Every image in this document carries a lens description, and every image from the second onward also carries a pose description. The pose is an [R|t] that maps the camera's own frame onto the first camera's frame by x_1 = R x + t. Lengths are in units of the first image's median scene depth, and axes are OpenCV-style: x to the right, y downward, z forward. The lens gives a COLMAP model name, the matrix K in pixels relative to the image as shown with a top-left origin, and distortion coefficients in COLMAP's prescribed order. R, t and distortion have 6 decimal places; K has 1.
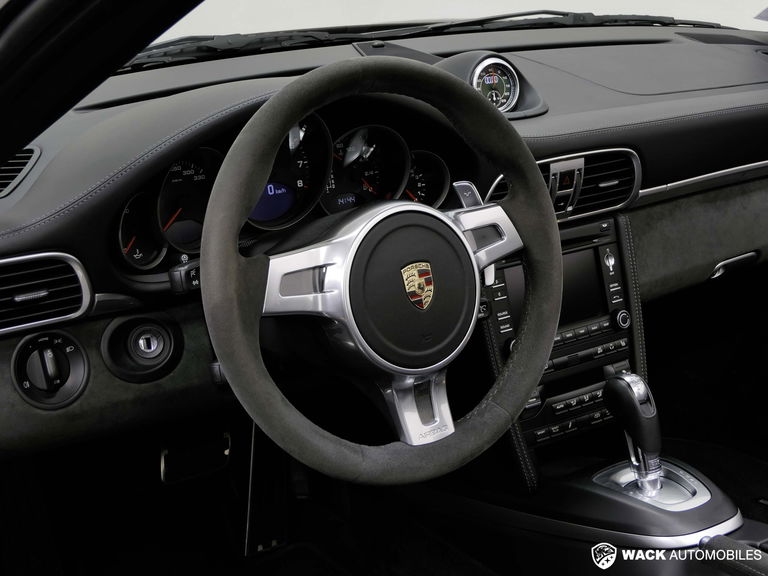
lens RADIAL K [[1338.5, 0, 384.1], [0, 1338.5, 289.1], [0, 0, 1]] dist [0.316995, 0.000000]
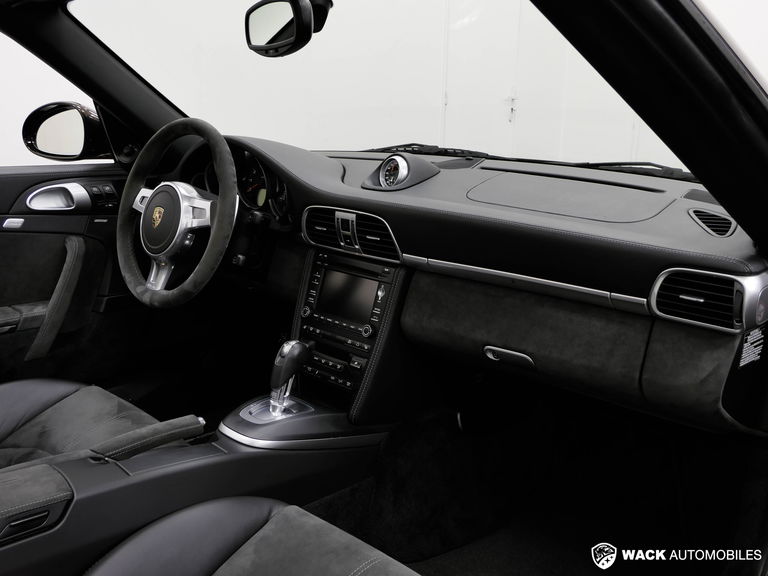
lens RADIAL K [[718.0, 0, 384.2], [0, 718.0, 286.7], [0, 0, 1]] dist [-0.006755, 0.000000]
pose [[0.138859, 0.220386, -0.965478, 0.975225], [-0.326054, 0.930741, 0.165562, -0.167532], [0.935097, 0.291808, 0.201100, 0.884208]]
